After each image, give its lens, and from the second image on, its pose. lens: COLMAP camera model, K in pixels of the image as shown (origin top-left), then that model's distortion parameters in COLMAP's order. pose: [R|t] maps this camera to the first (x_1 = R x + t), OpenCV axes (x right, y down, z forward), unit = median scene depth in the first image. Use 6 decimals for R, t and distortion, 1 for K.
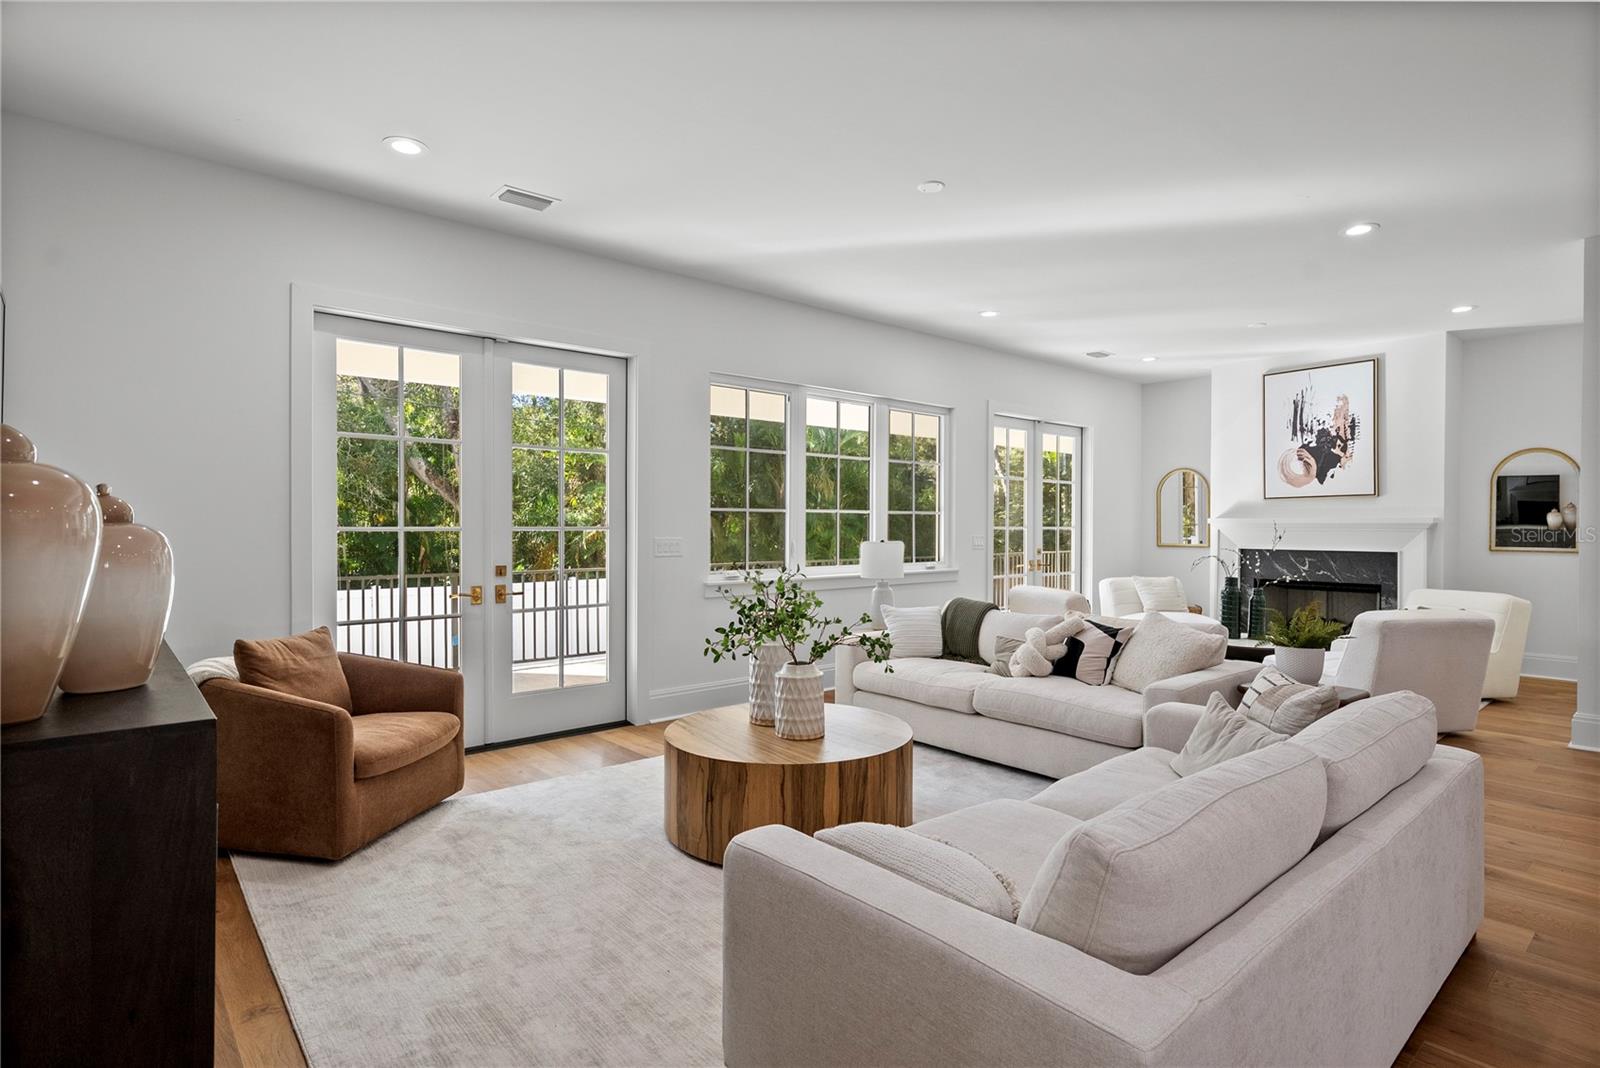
lens RADIAL K [[812.9, 0, 800.5], [0, 812.9, 532.1], [0, 0, 1]] dist [0.004784, 0.000484]
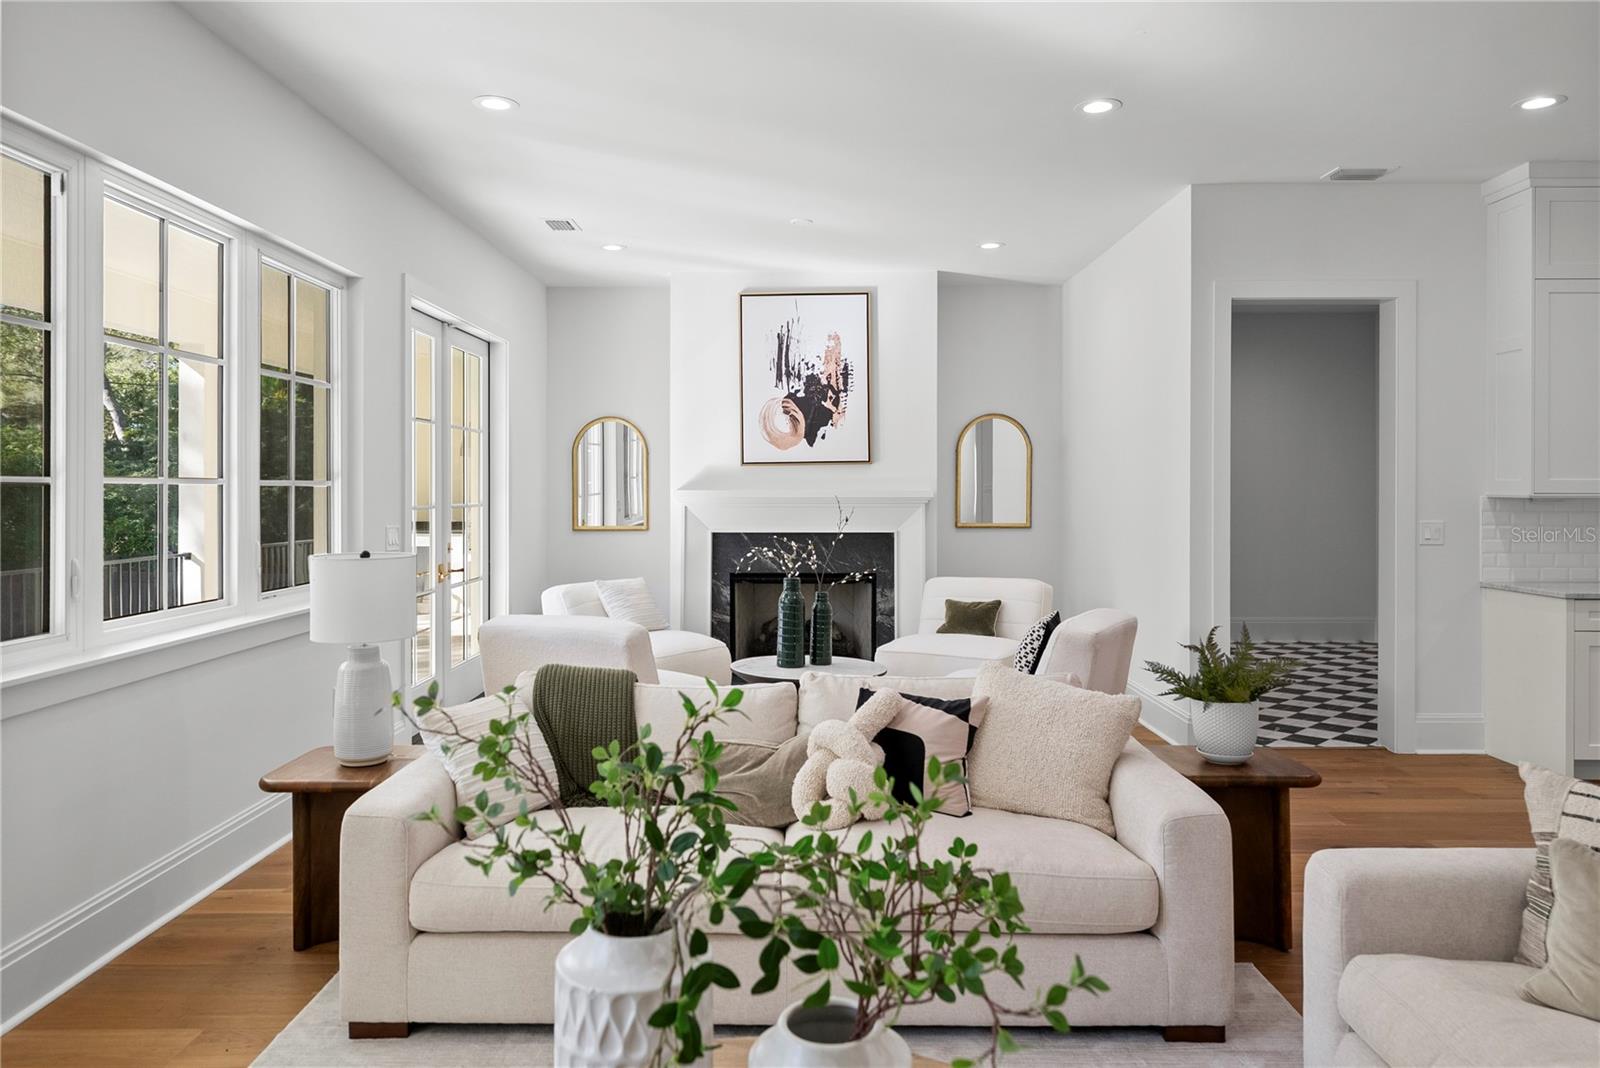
lens RADIAL K [[1079.4, 0, 807.2], [0, 1079.4, 494.2], [0, 0, 1]] dist [0.002077, 0.008052]
pose [[0.653315, -0.007448, 0.757049, -0.136096], [0.010763, 0.999942, 0.000550, -0.014364], [-0.757010, 0.007789, 0.653357, 0.338779]]
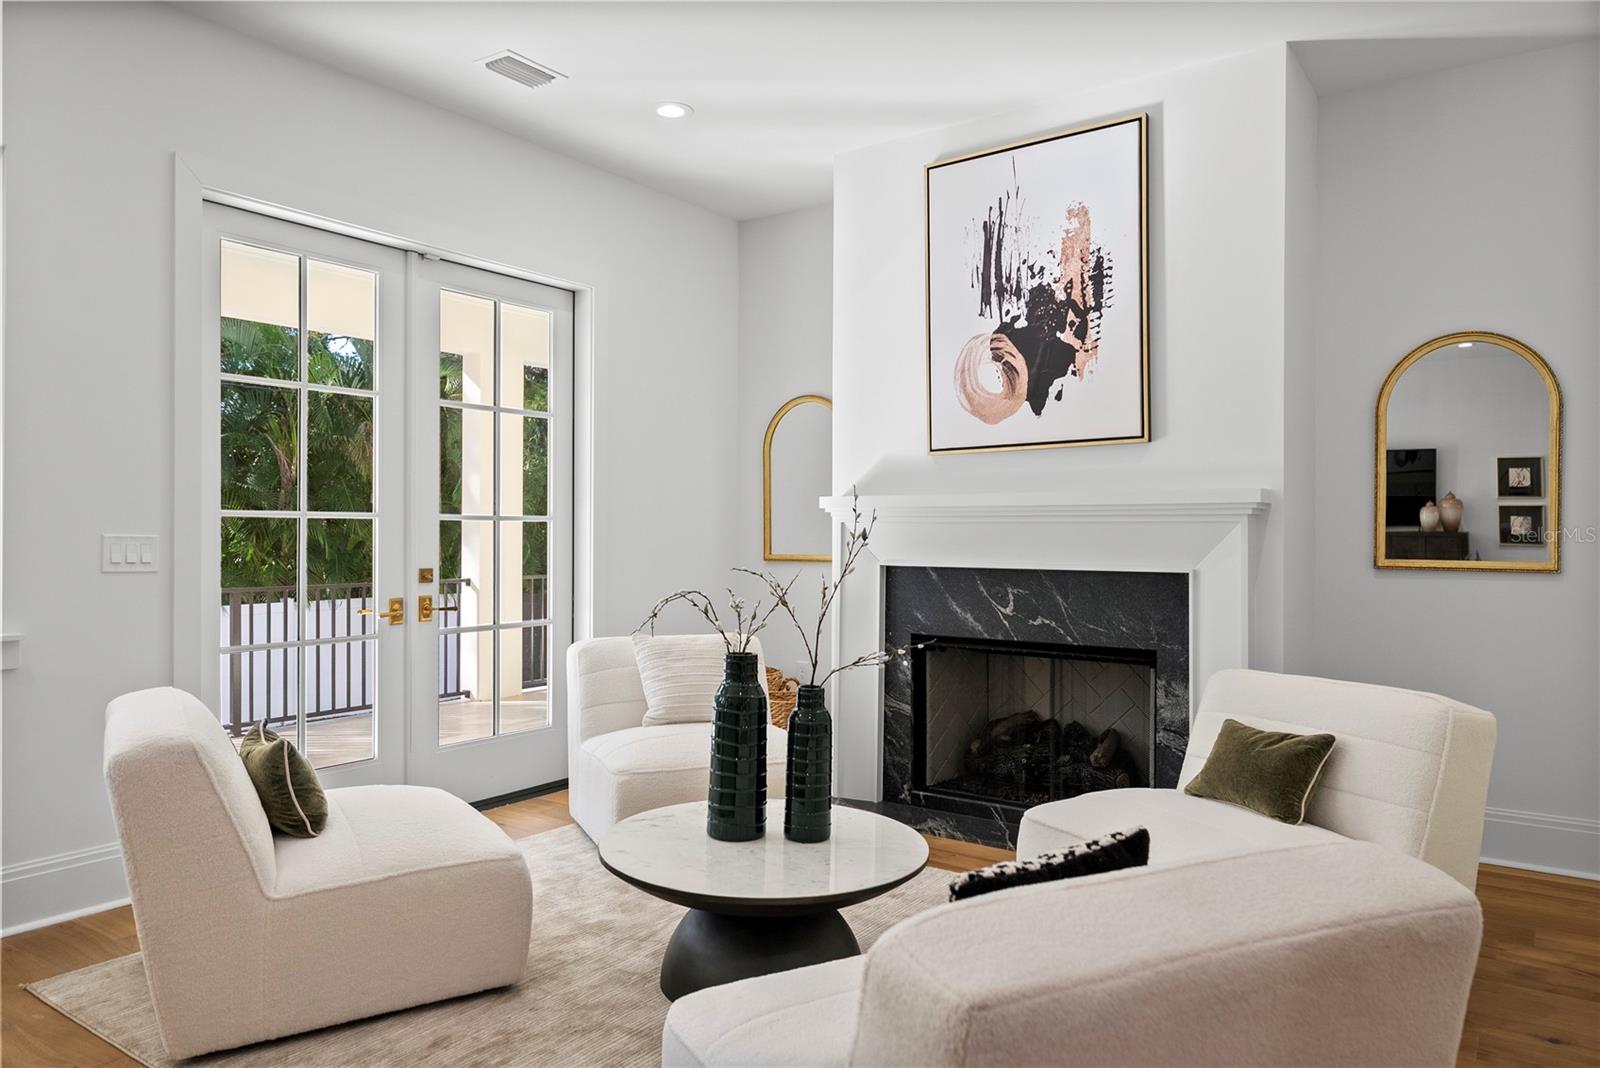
lens RADIAL K [[1079.4, 0, 790.5], [0, 1079.4, 533.4], [0, 0, 1]] dist [0.002077, 0.008052]
pose [[0.971211, 0.001623, 0.238217, 0.379948], [0.000855, 0.999947, -0.010300, 0.009382], [-0.238221, 0.010208, 0.971157, 0.482379]]
